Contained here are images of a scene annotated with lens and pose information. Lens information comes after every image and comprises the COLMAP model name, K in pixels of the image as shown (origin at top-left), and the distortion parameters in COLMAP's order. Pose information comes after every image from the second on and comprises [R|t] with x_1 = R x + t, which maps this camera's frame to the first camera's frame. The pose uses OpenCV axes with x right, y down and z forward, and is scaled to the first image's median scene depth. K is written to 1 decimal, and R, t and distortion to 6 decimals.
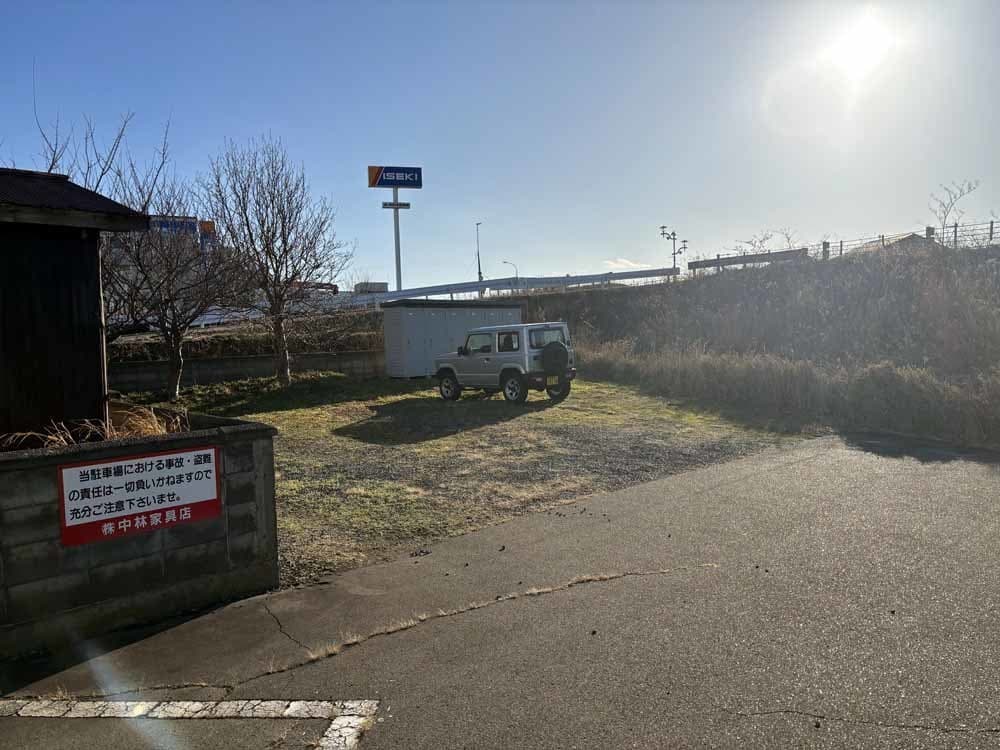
lens RADIAL K [[743.4, 0, 500.0], [0, 743.4, 375.0], [0, 0, 1]] dist [-0.003307, -0.004391]
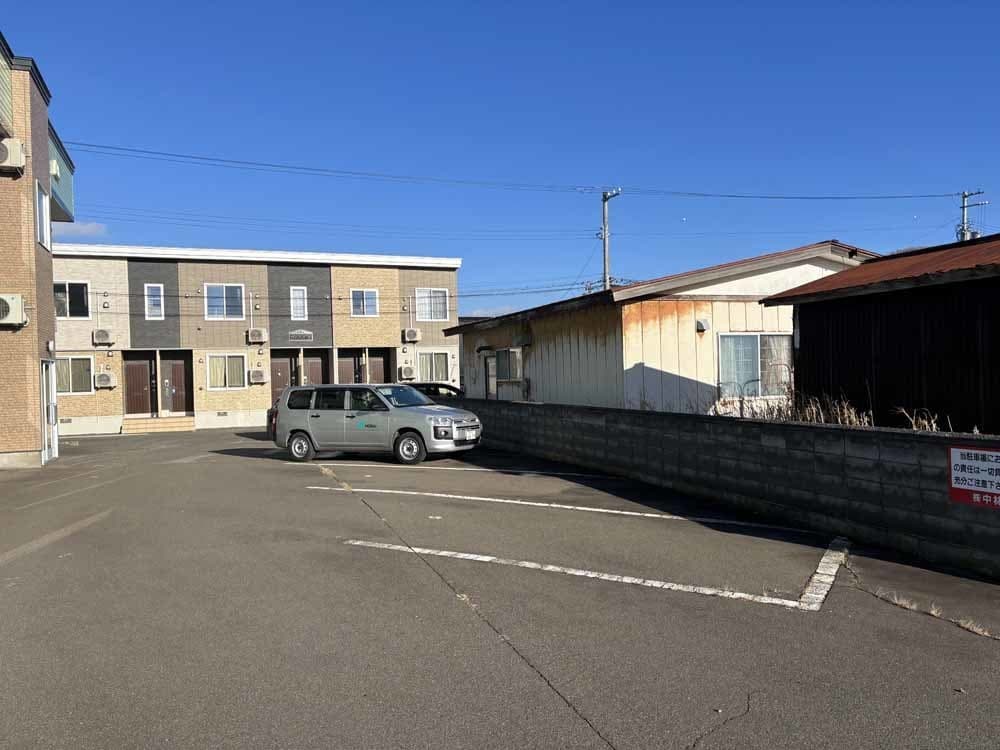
lens RADIAL K [[743.4, 0, 500.0], [0, 743.4, 375.0], [0, 0, 1]] dist [-0.003307, -0.004391]
pose [[-0.435258, 0.039799, -0.899426, 1.117874], [-0.011665, 0.998689, 0.049836, -0.081511], [0.900230, 0.032184, -0.434224, 0.814233]]
